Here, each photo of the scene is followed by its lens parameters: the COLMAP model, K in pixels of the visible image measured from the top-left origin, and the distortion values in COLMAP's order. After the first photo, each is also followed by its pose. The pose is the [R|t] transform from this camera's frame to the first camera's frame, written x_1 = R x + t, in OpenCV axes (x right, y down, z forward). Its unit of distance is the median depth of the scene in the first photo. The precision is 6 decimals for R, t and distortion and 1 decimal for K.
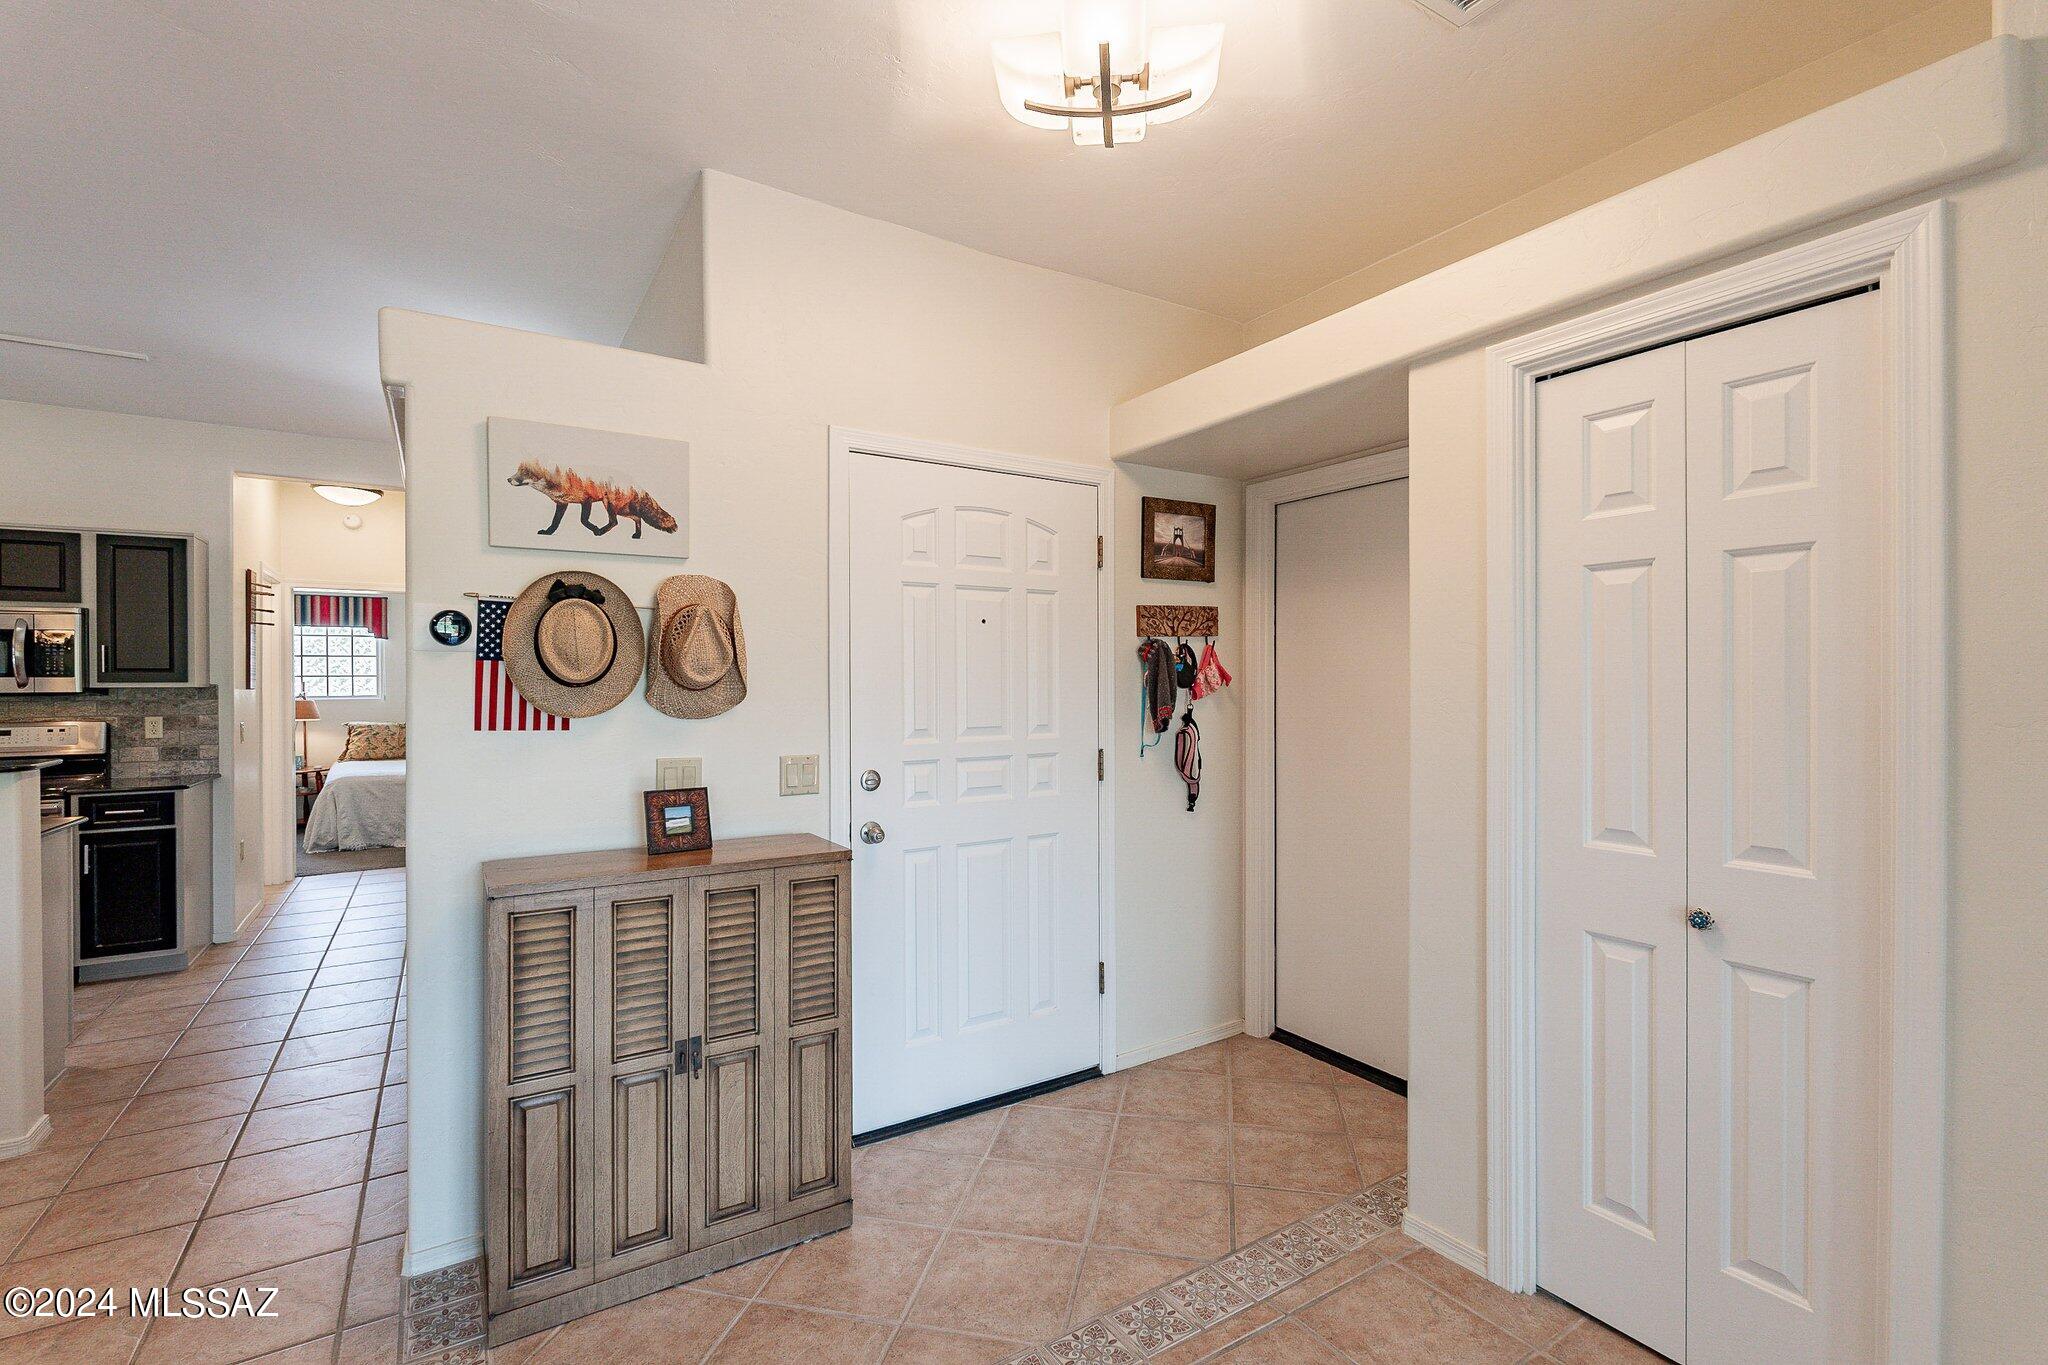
lens RADIAL K [[914.9, 0, 1024.6], [0, 914.9, 684.8], [0, 0, 1]] dist [-0.005078, -0.000050]
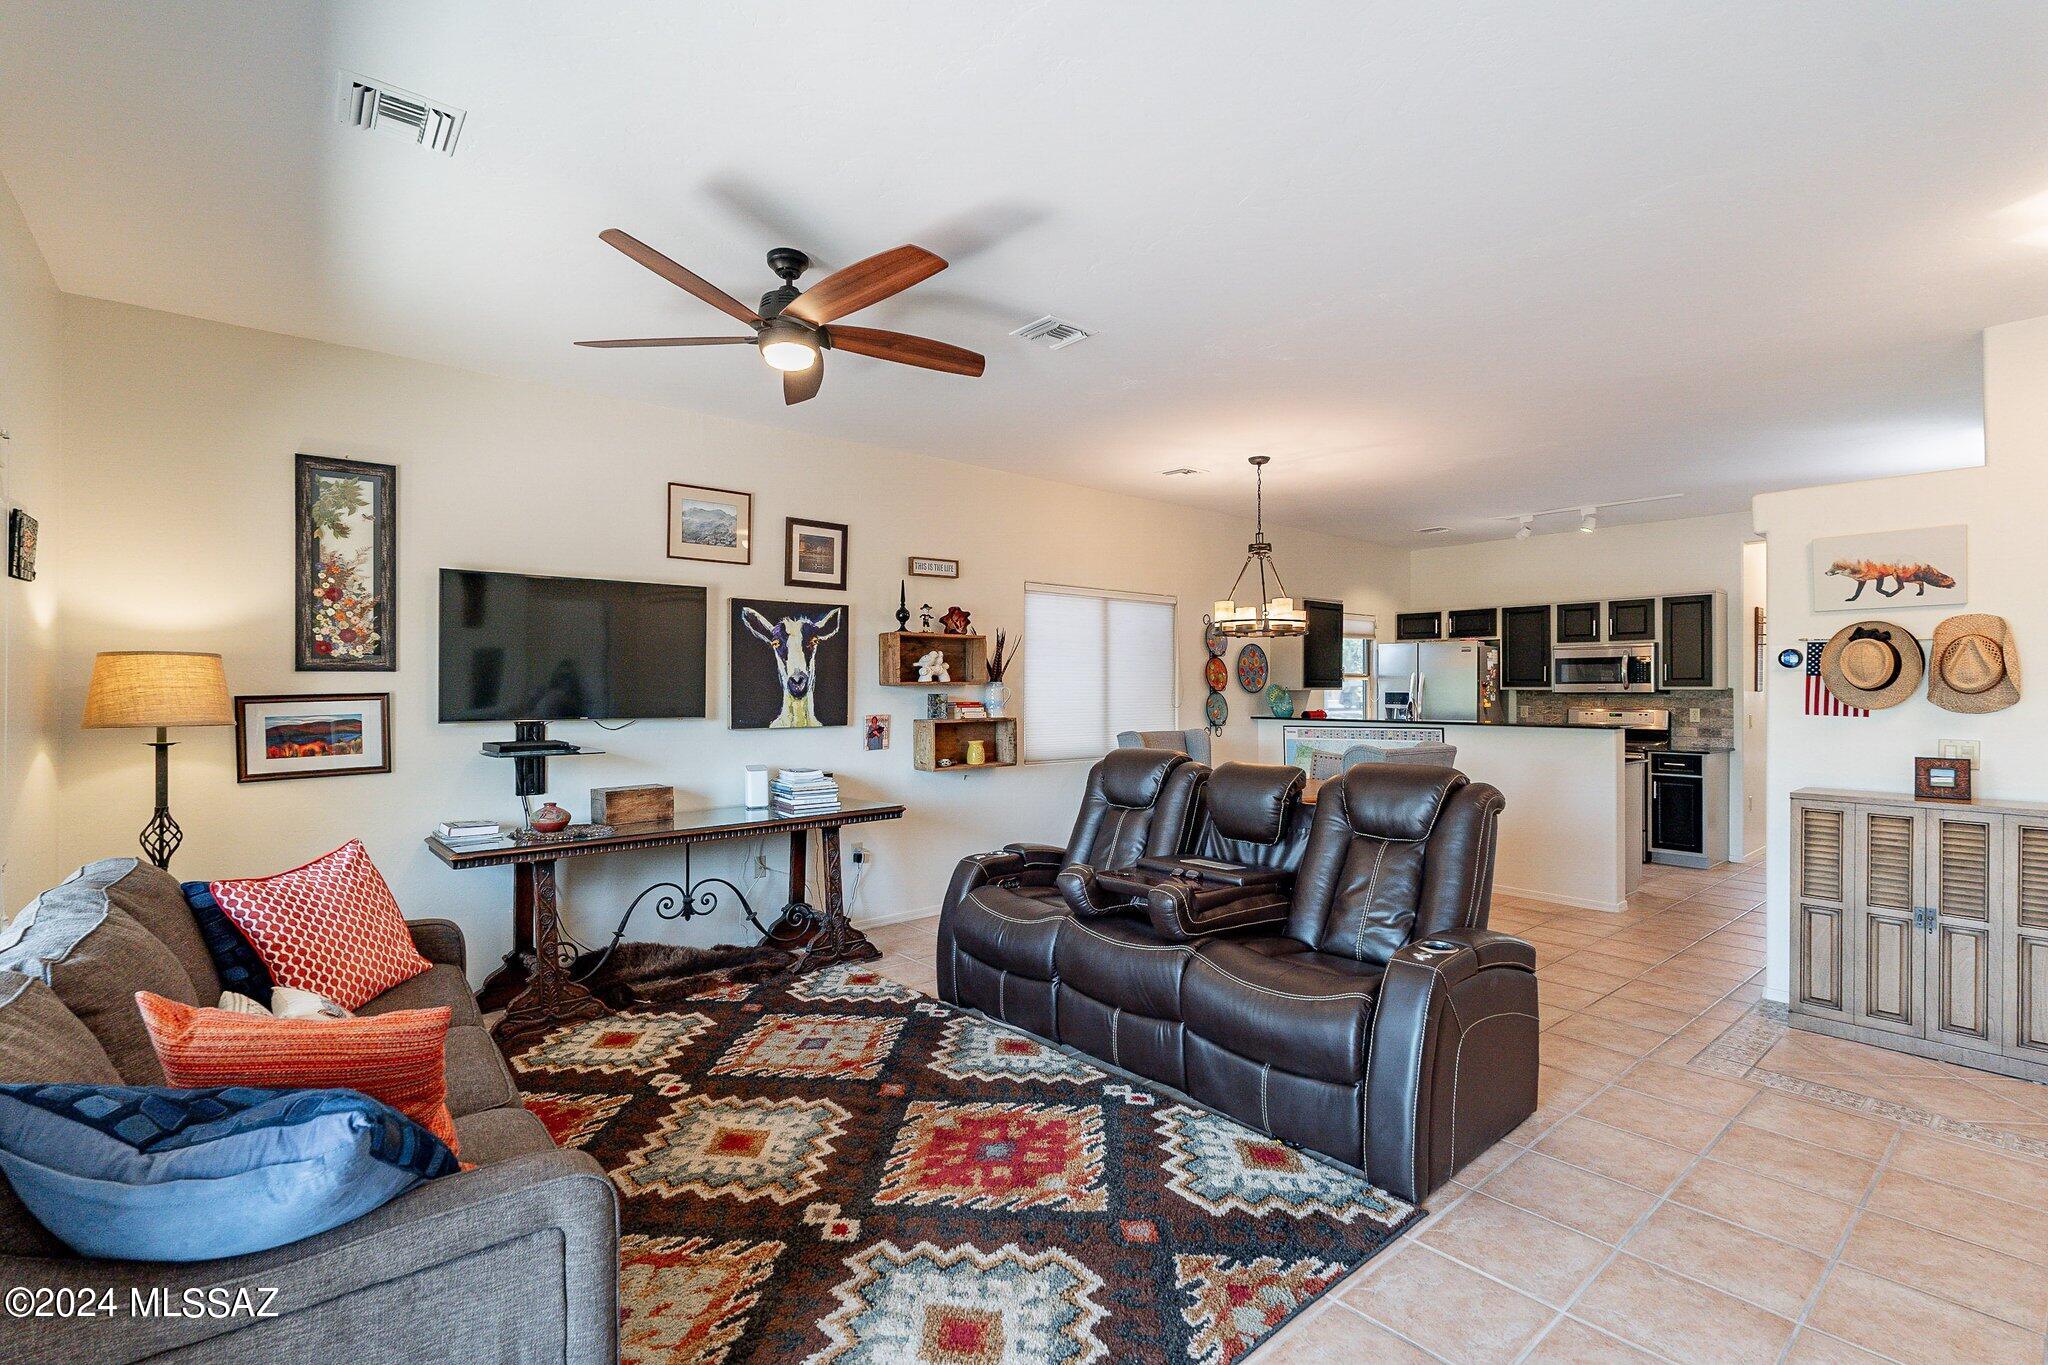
lens RADIAL K [[914.9, 0, 1024.6], [0, 914.9, 684.8], [0, 0, 1]] dist [-0.005078, -0.000050]
pose [[0.132170, 0.000395, -0.991227, 0.505635], [-0.003233, 0.999995, -0.000033, -0.001995], [0.991222, 0.003209, 0.132170, -0.396613]]
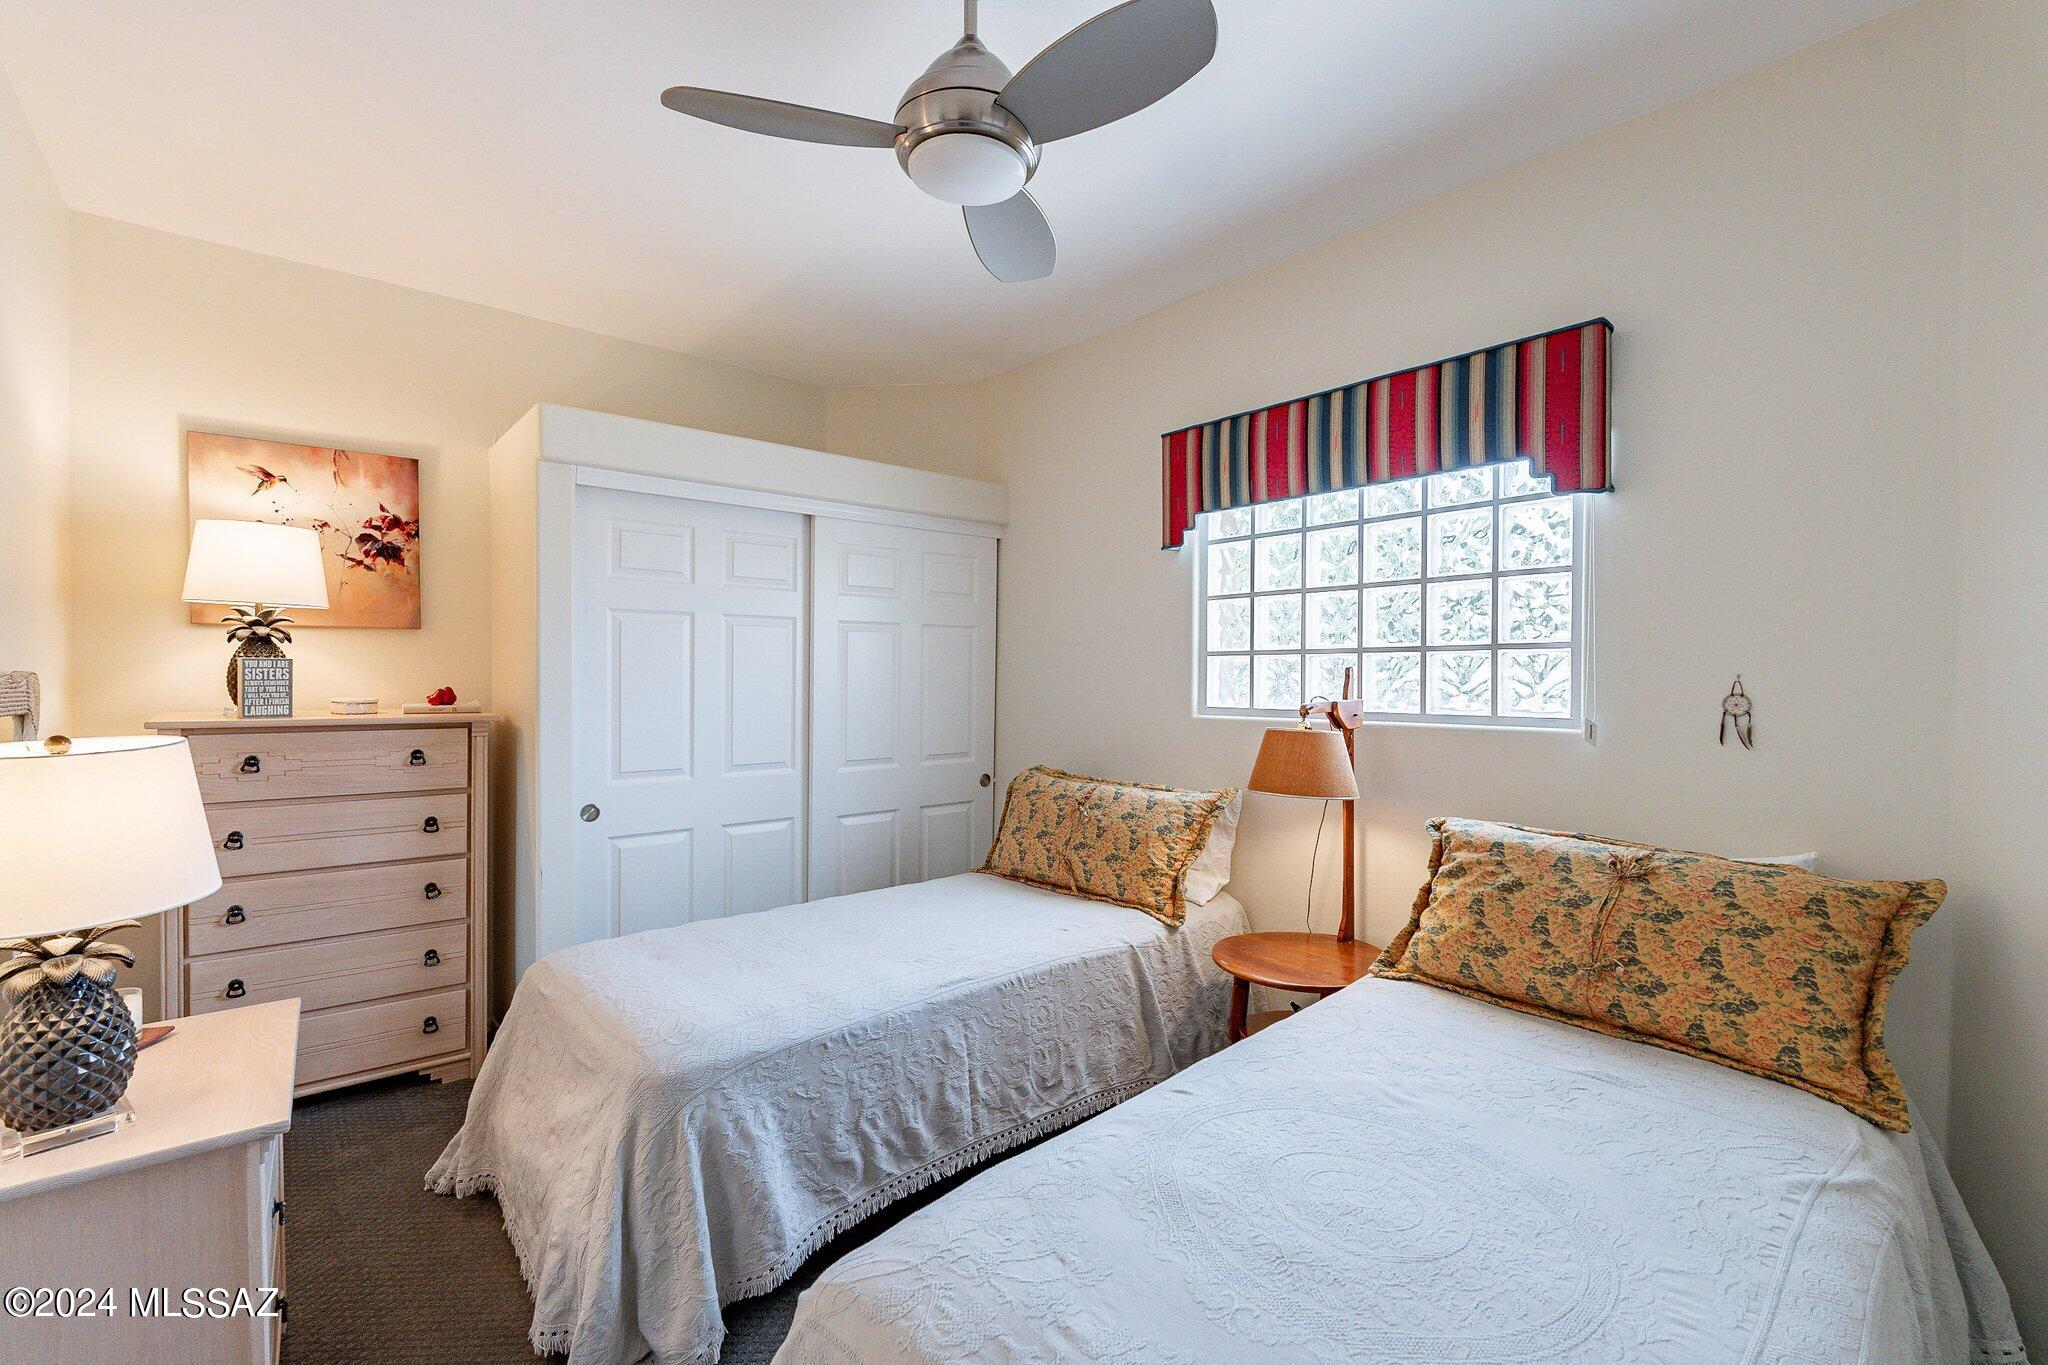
lens RADIAL K [[914.9, 0, 1024.6], [0, 914.9, 684.8], [0, 0, 1]] dist [-0.005078, -0.000050]
pose [[0.143114, 0.012951, -0.989621, -1.054998], [-0.009636, 0.999885, 0.011692, 0.000502], [0.989659, 0.007863, 0.143222, 1.787832]]
